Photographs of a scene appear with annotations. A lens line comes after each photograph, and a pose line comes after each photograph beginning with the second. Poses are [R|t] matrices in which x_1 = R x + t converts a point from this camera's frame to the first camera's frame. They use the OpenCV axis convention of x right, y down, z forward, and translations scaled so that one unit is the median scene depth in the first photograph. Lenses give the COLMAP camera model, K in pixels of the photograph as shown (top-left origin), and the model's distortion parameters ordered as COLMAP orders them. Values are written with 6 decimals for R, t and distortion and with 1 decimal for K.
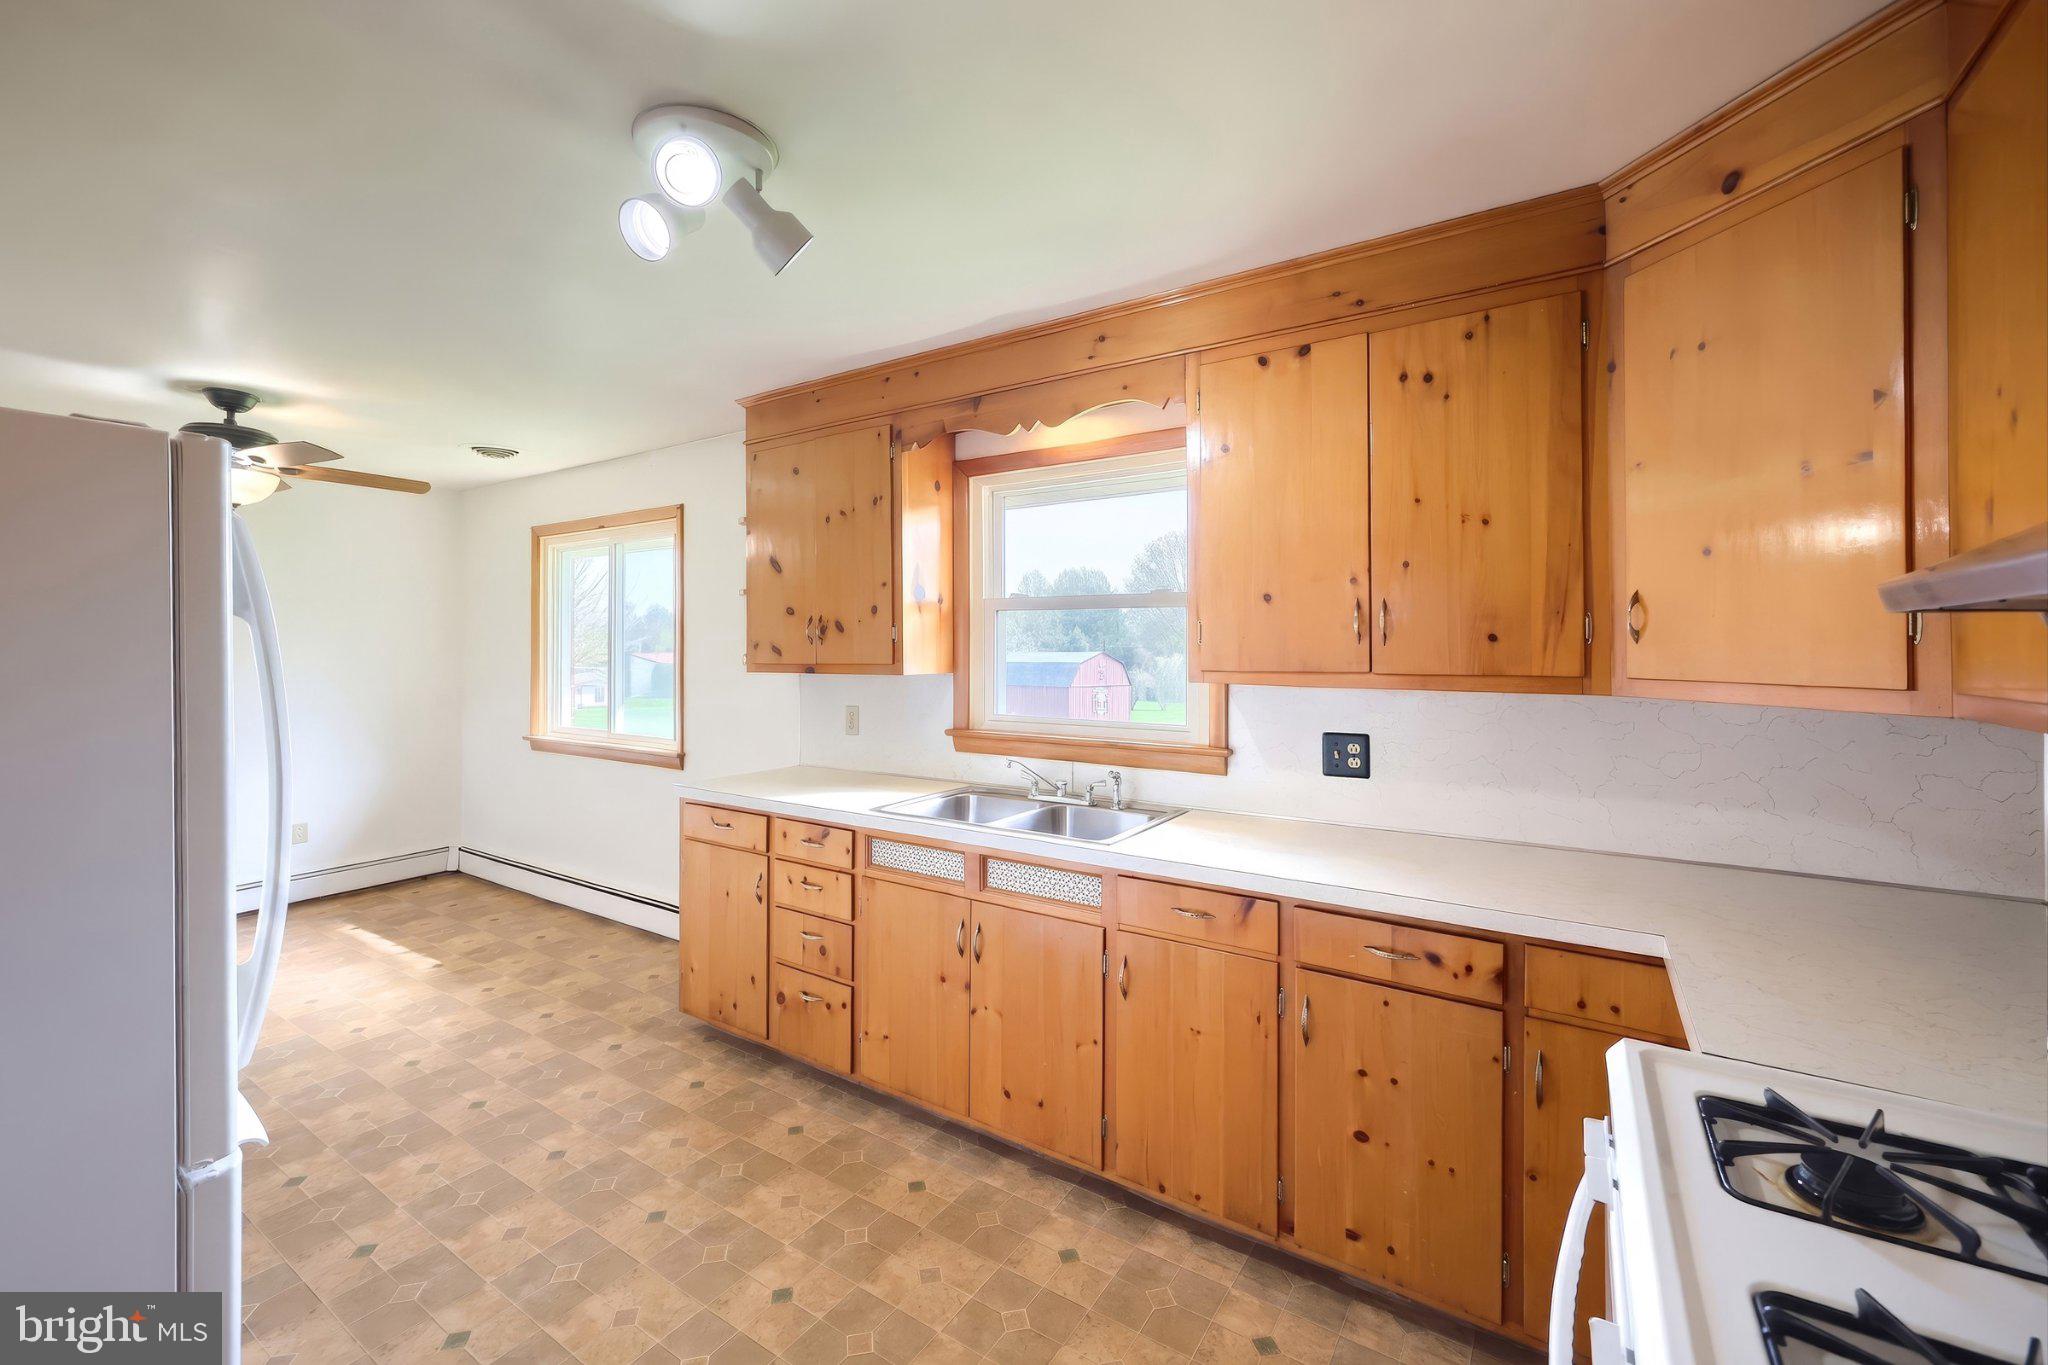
lens RADIAL K [[843.6, 0, 1000.2], [0, 843.6, 655.5], [0, 0, 1]] dist [0.001197, 0.000106]
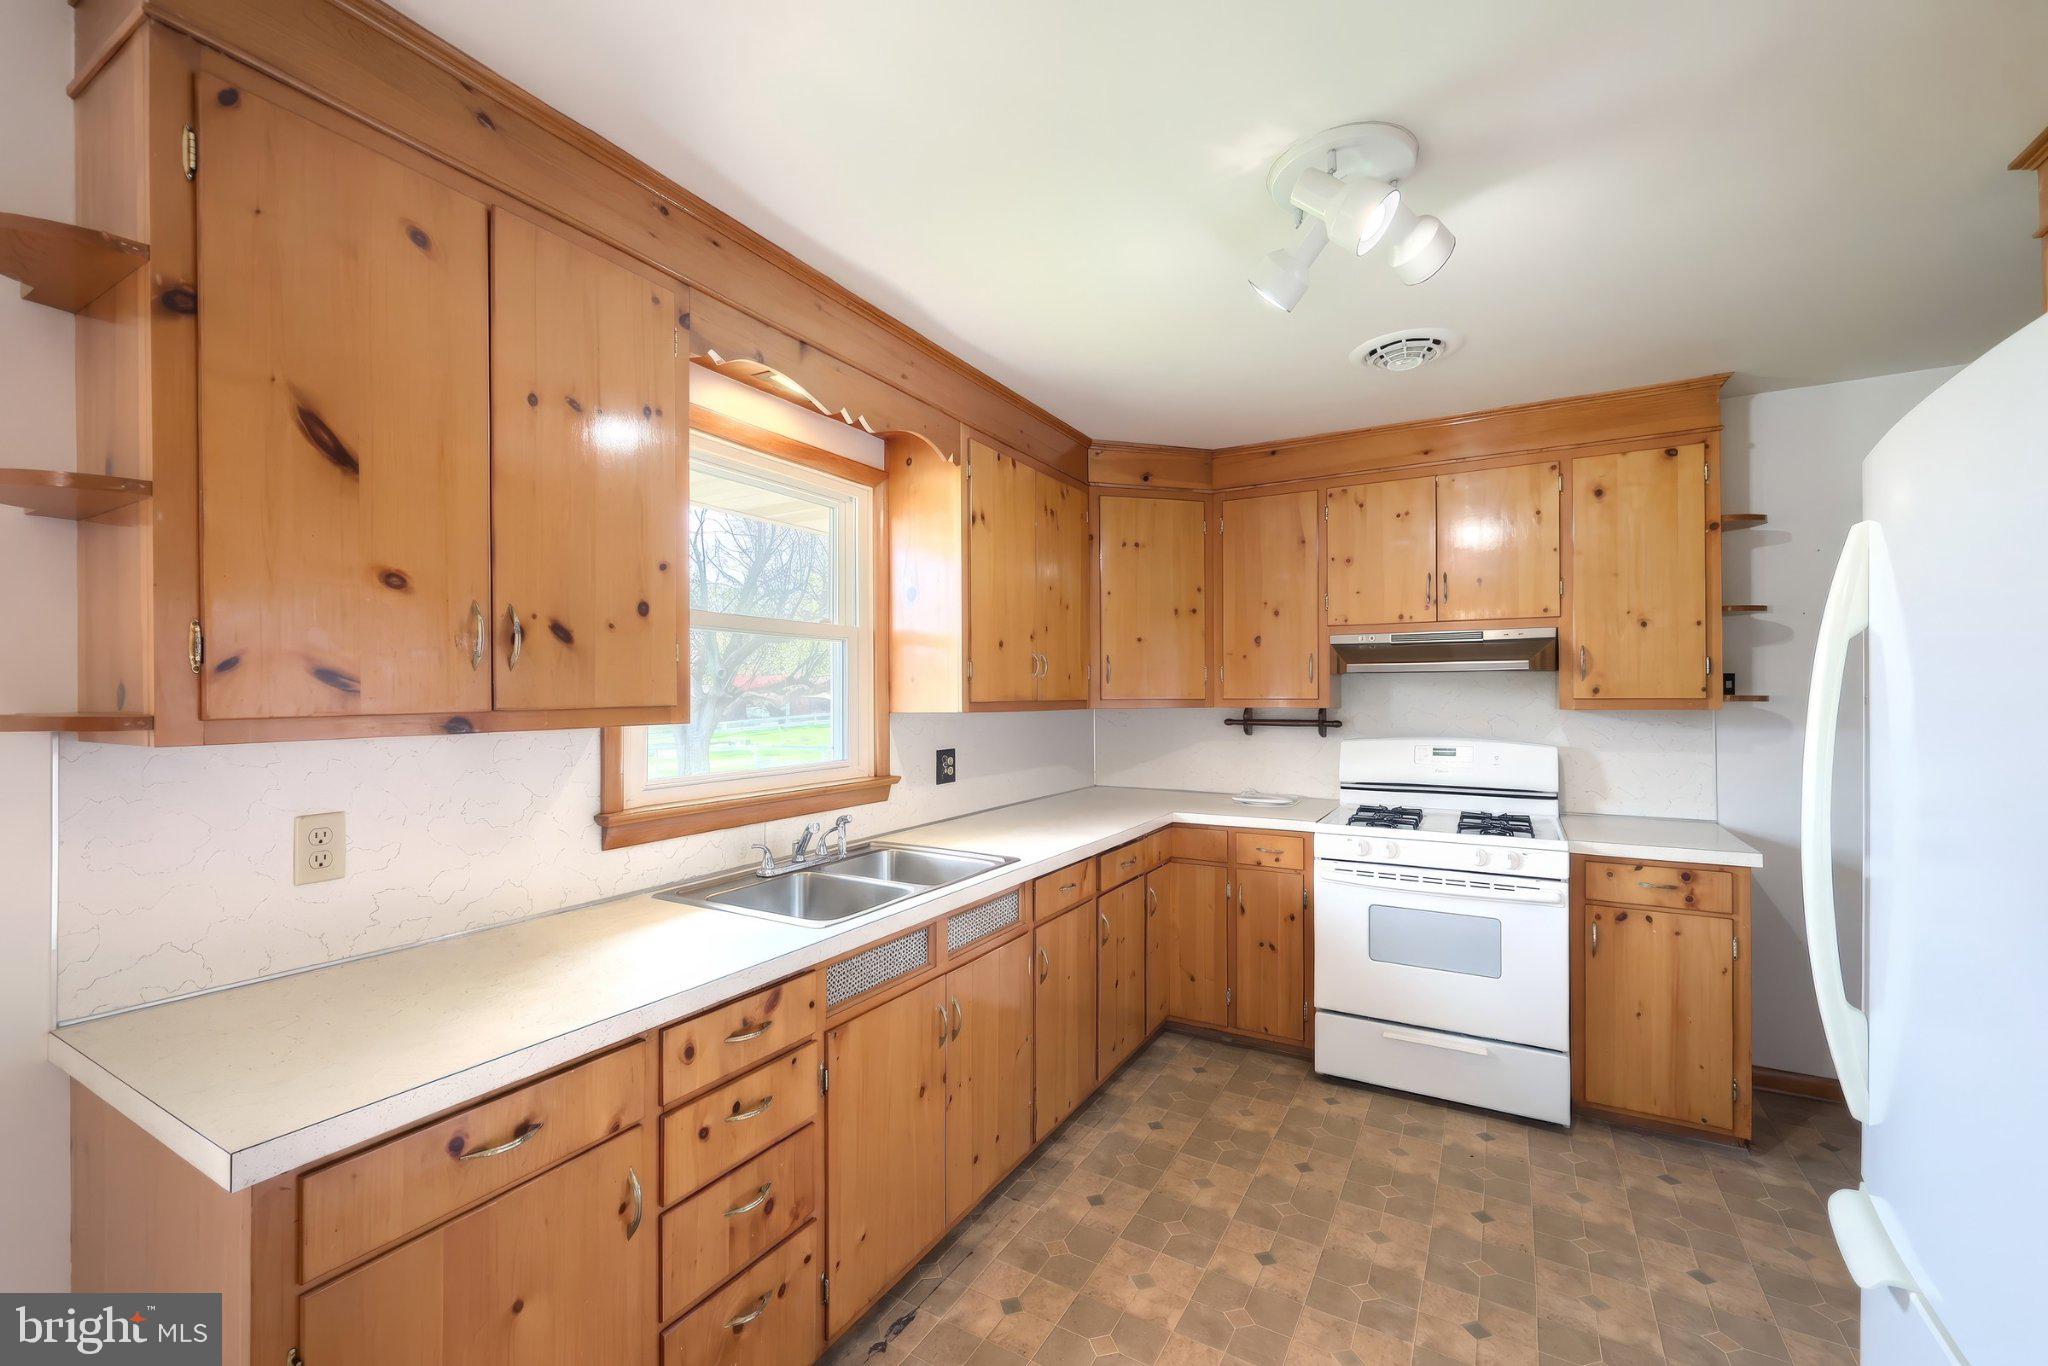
lens RADIAL K [[852.6, 0, 1002.4], [0, 852.6, 682.7], [0, 0, 1]] dist [0.000212, 0.000172]
pose [[-0.056997, 0.005294, 0.998360, -0.774541], [0.000079, 0.999986, -0.005298, -0.002390], [-0.998374, -0.000223, -0.056997, 0.848904]]
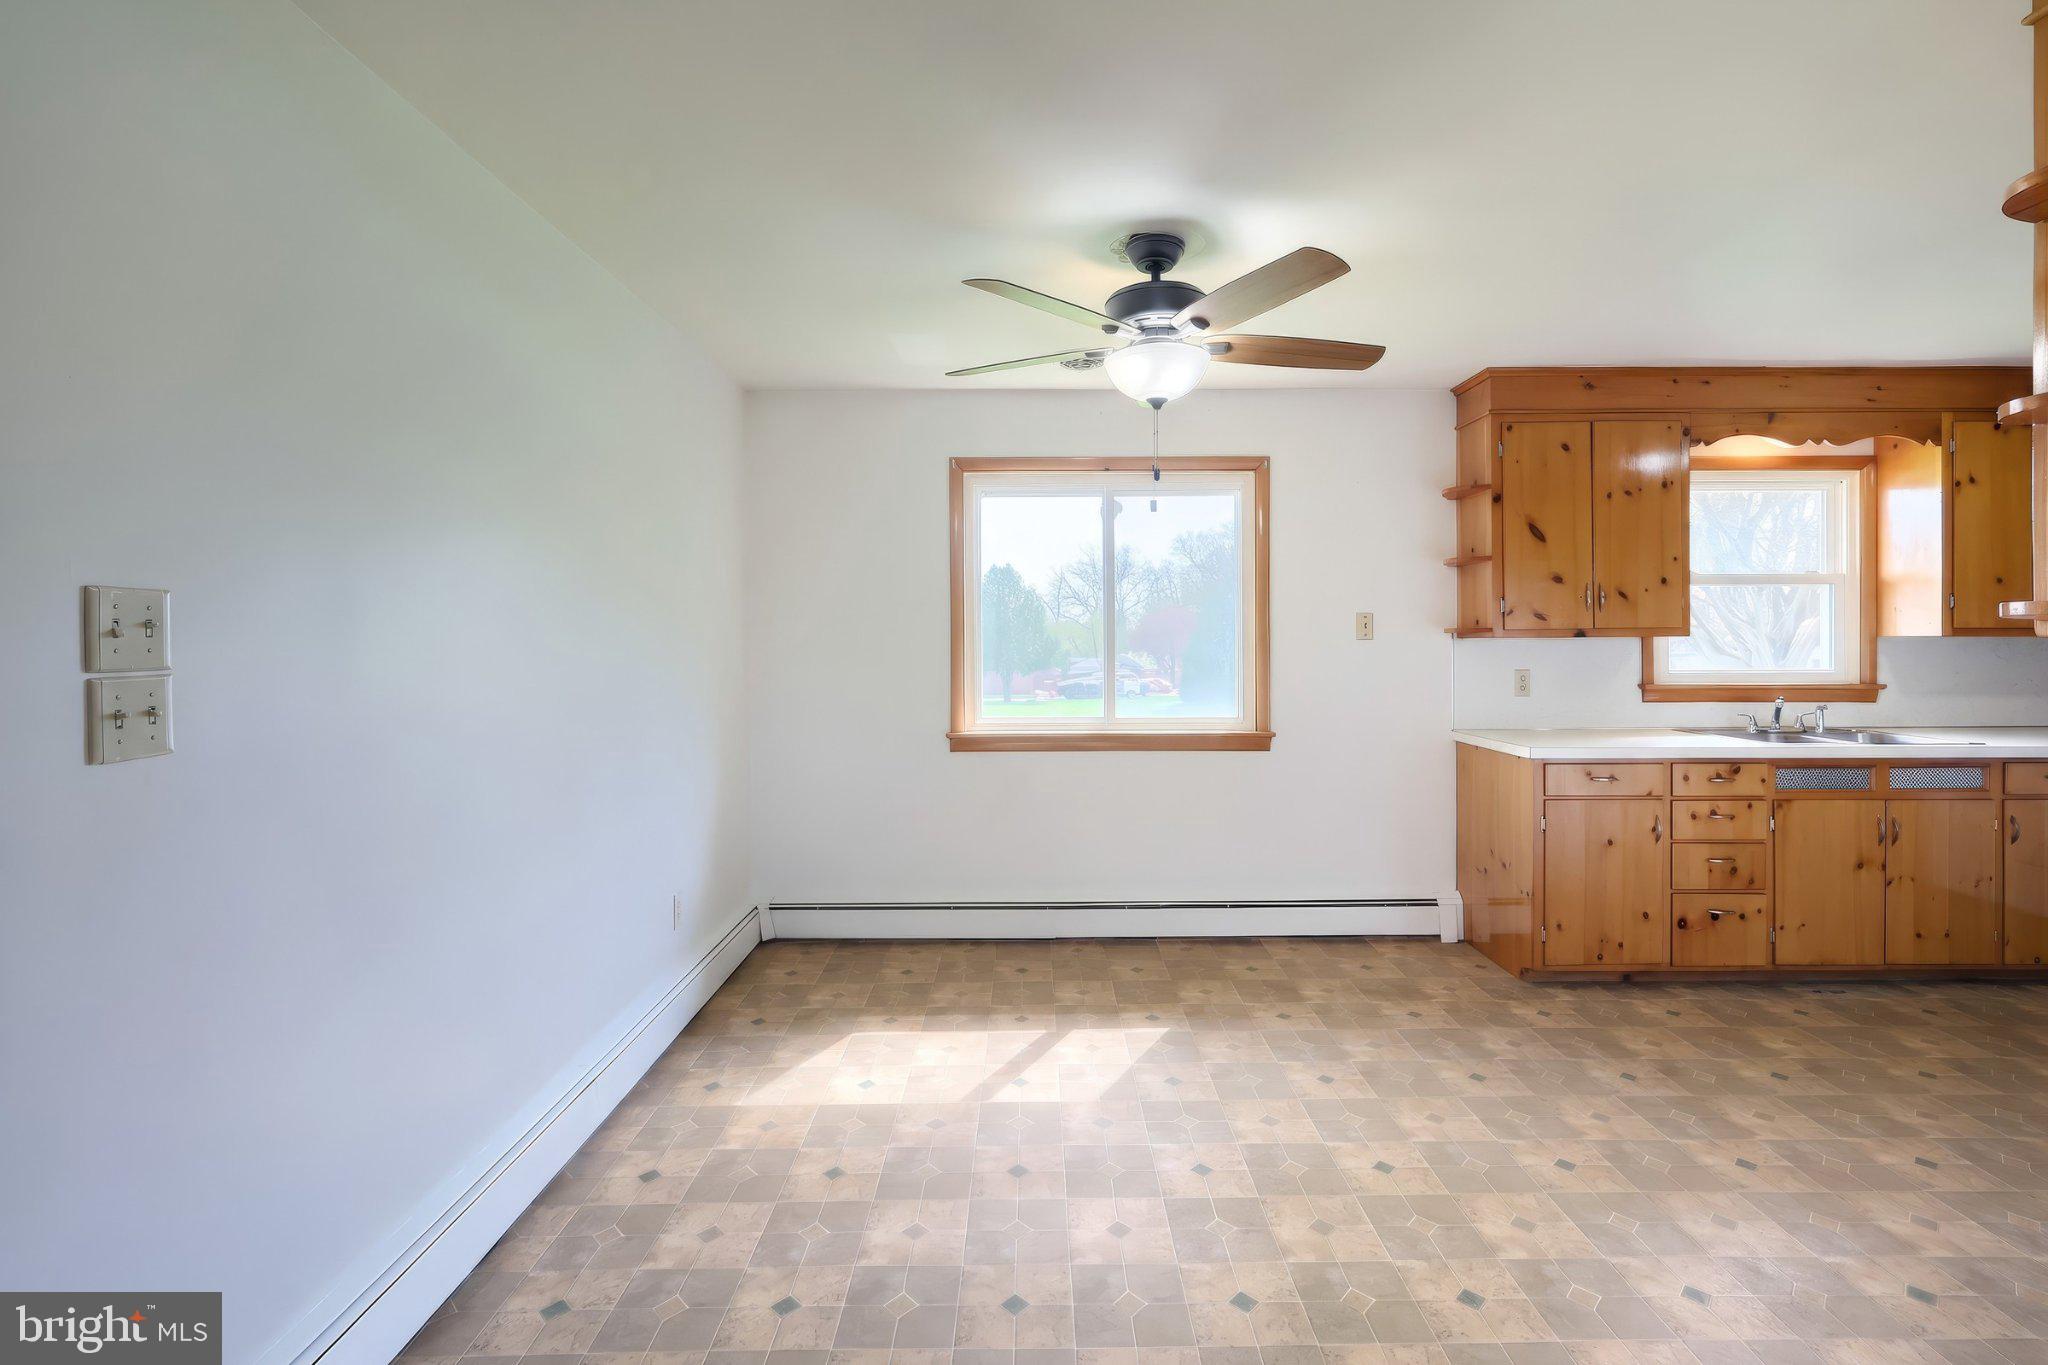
lens RADIAL K [[918.8, 0, 1021.3], [0, 918.8, 642.6], [0, 0, 1]] dist [-0.001135, -0.000333]
pose [[0.825549, -0.009531, 0.564250, -1.689790], [0.007733, 0.999955, 0.005577, 0.018648], [-0.564278, -0.000241, 0.825585, 0.490765]]
